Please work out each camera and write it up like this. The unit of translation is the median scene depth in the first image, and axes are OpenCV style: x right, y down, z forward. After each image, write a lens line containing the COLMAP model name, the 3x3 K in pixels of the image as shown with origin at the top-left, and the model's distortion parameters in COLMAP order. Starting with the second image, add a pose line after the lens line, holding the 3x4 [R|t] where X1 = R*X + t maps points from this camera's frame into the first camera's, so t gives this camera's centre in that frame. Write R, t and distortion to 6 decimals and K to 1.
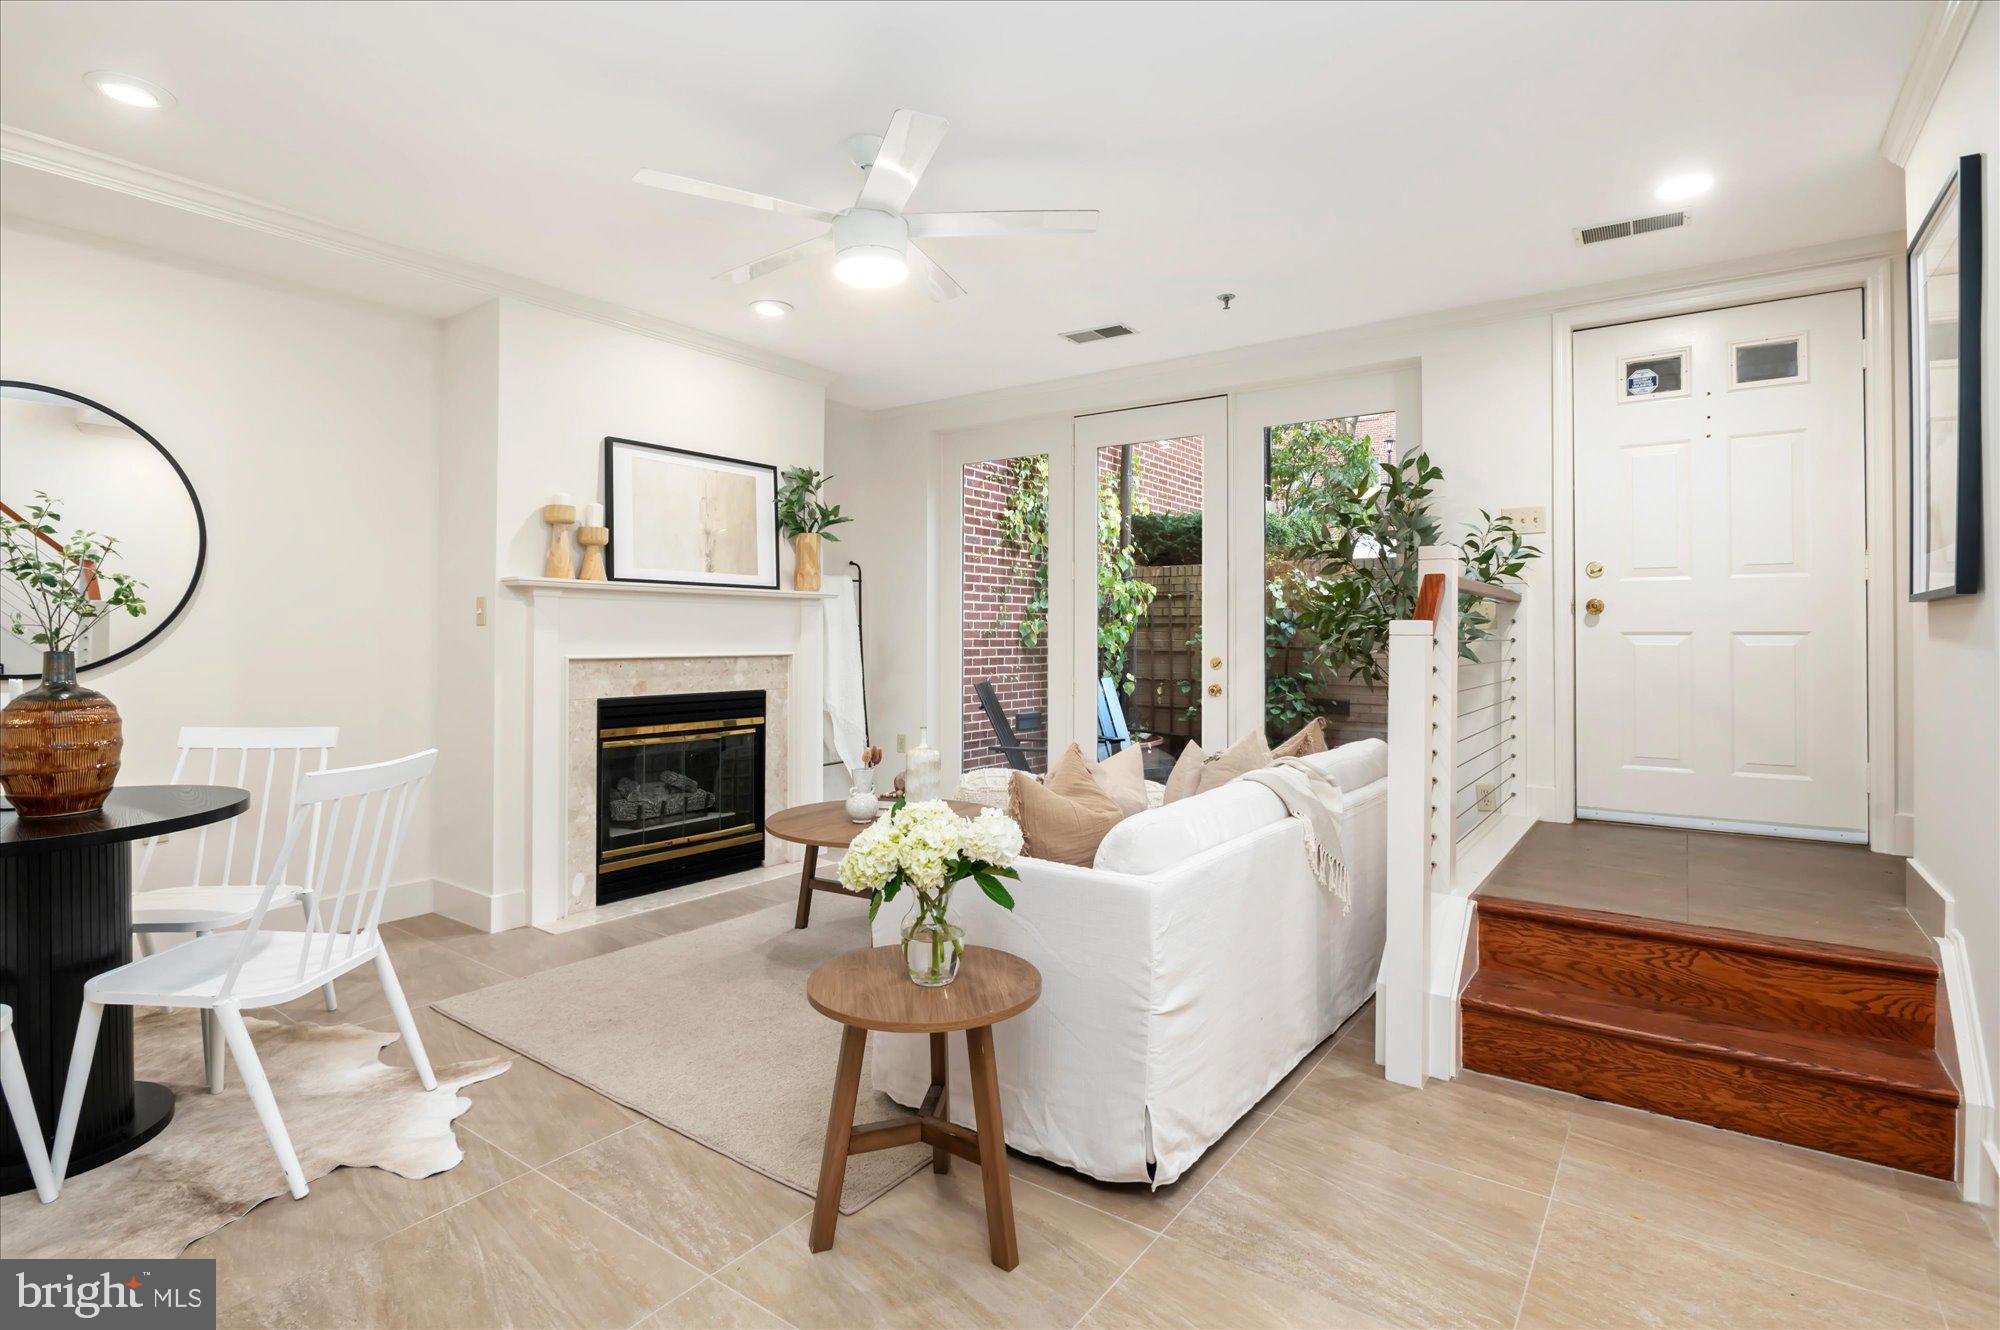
lens RADIAL K [[965.6, 0, 1016.8], [0, 965.6, 643.8], [0, 0, 1]] dist [-0.001982, 0.000140]
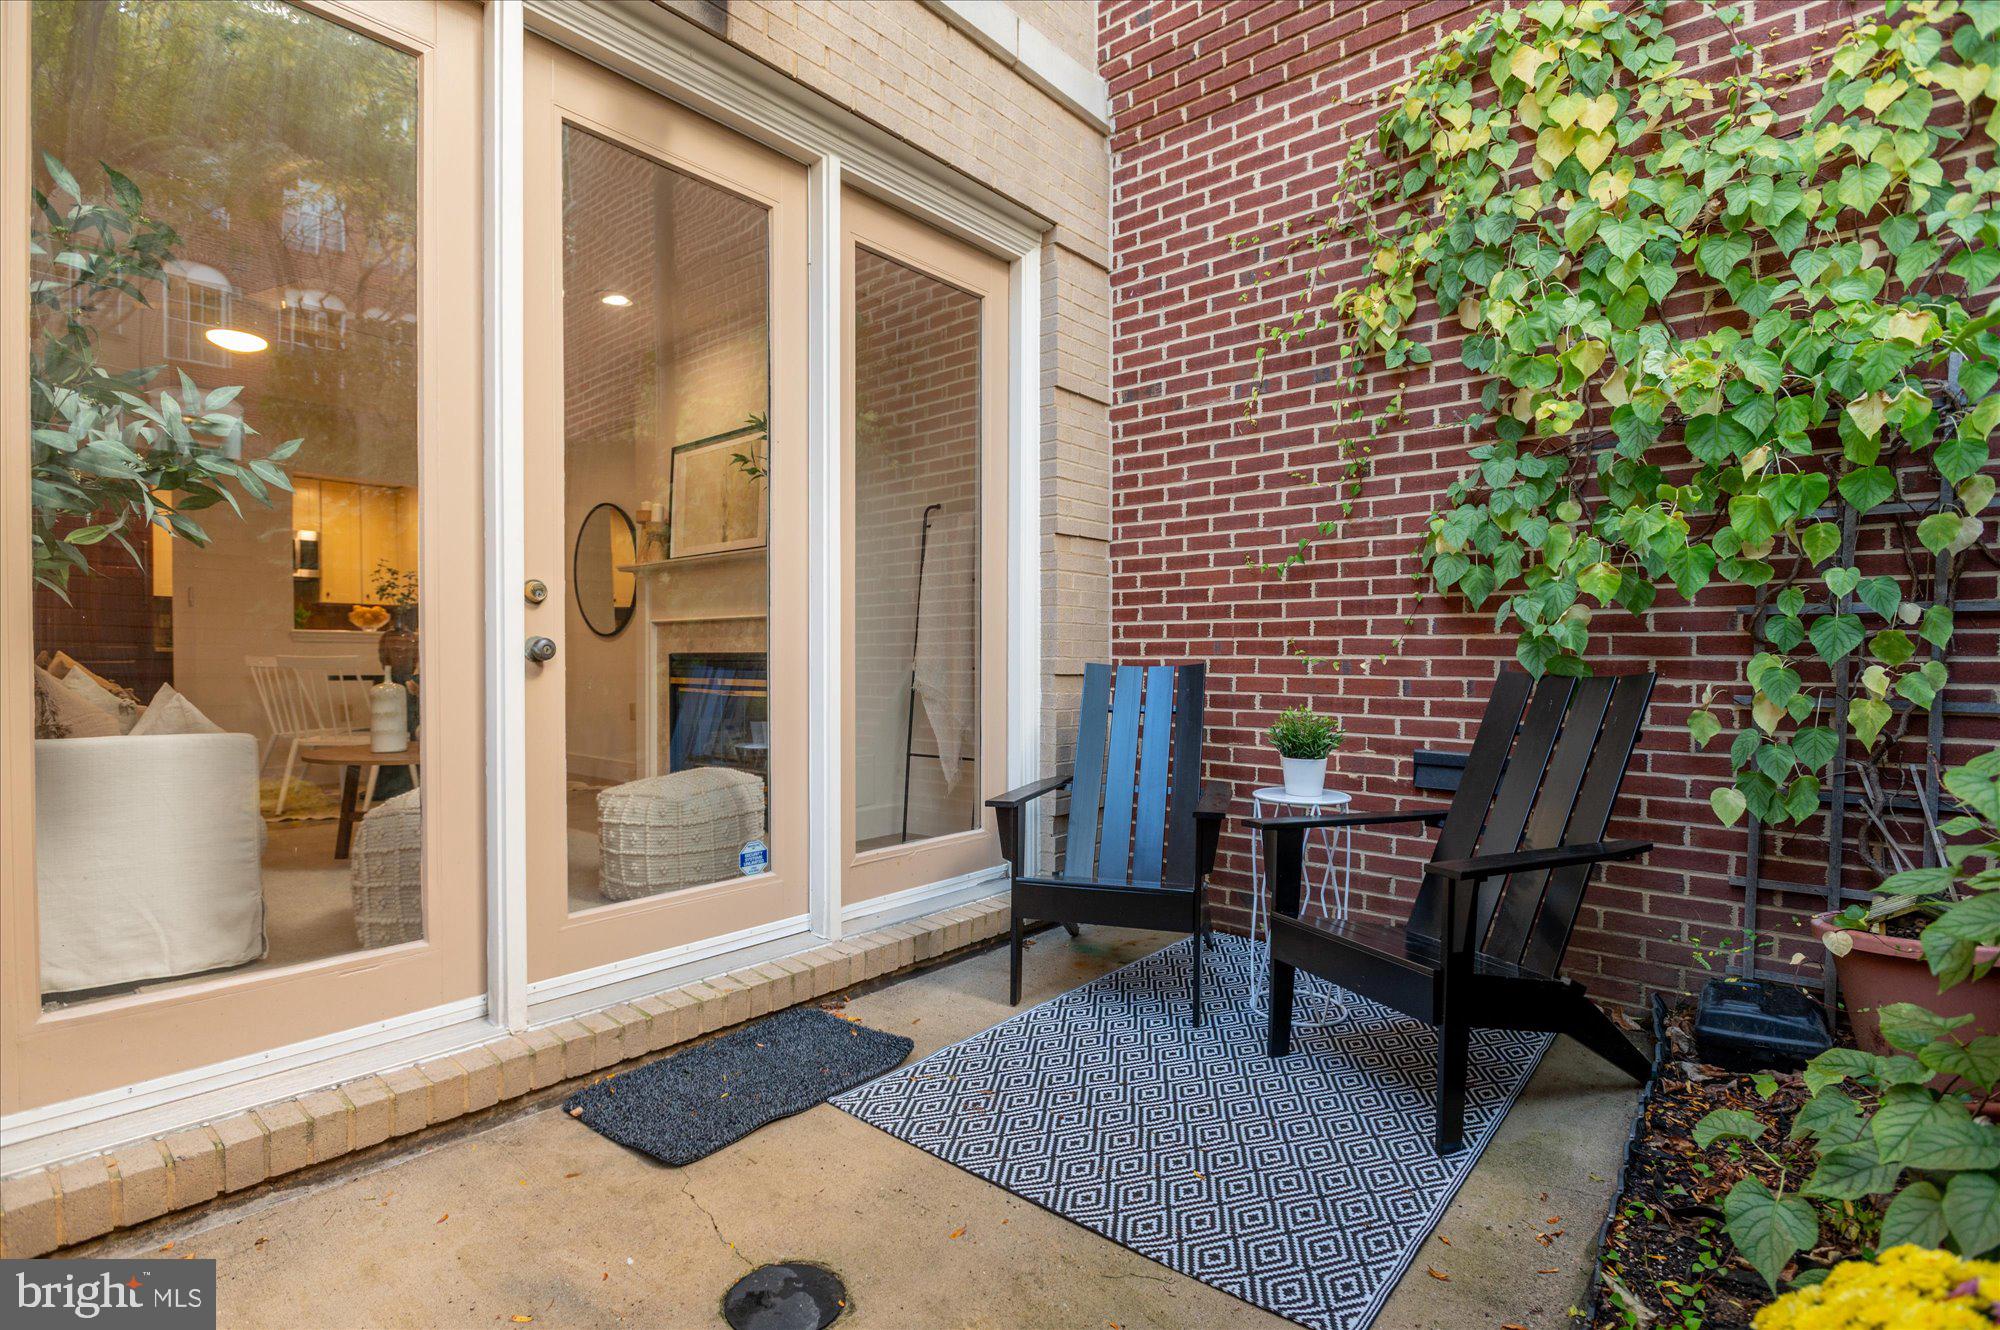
lens RADIAL K [[976.1, 0, 1000.0], [0, 976.1, 665.0], [0, 0, 1]] dist [0.000062, 0.001285]
pose [[-0.090225, 0.003747, -0.995914, 0.712659], [-0.006839, 0.999967, 0.004382, 0.053885], [0.995898, 0.007206, -0.090196, 1.367383]]
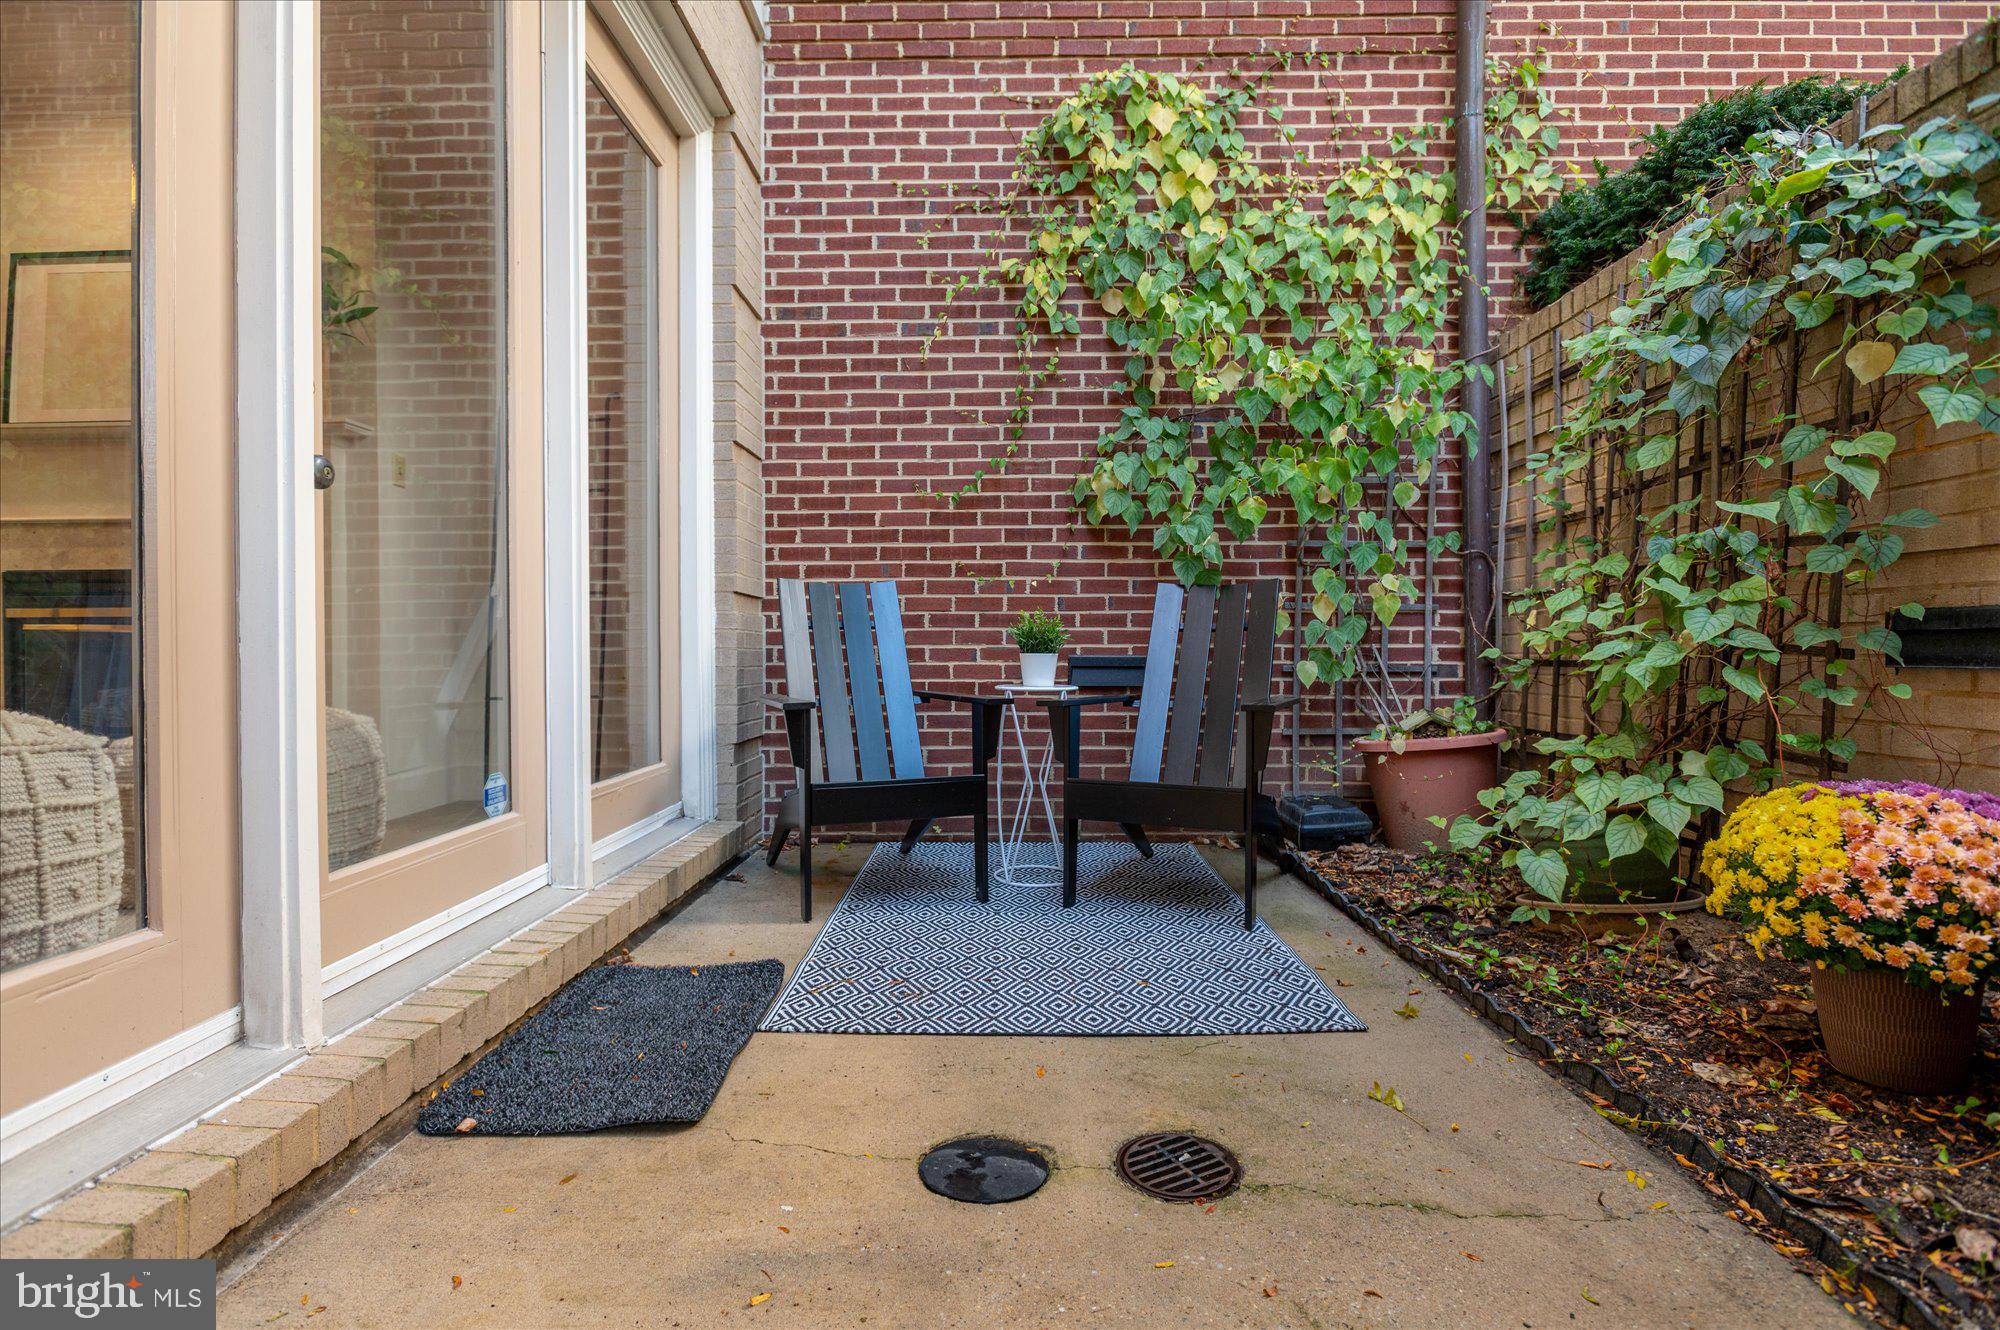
lens RADIAL K [[965.6, 0, 1016.8], [0, 965.6, 643.8], [0, 0, 1]] dist [-0.001982, 0.000140]
pose [[0.576731, -0.009995, -0.816873, 0.640981], [0.004605, 0.999949, -0.008984, 0.112275], [0.816921, 0.001419, 0.576748, 1.091198]]
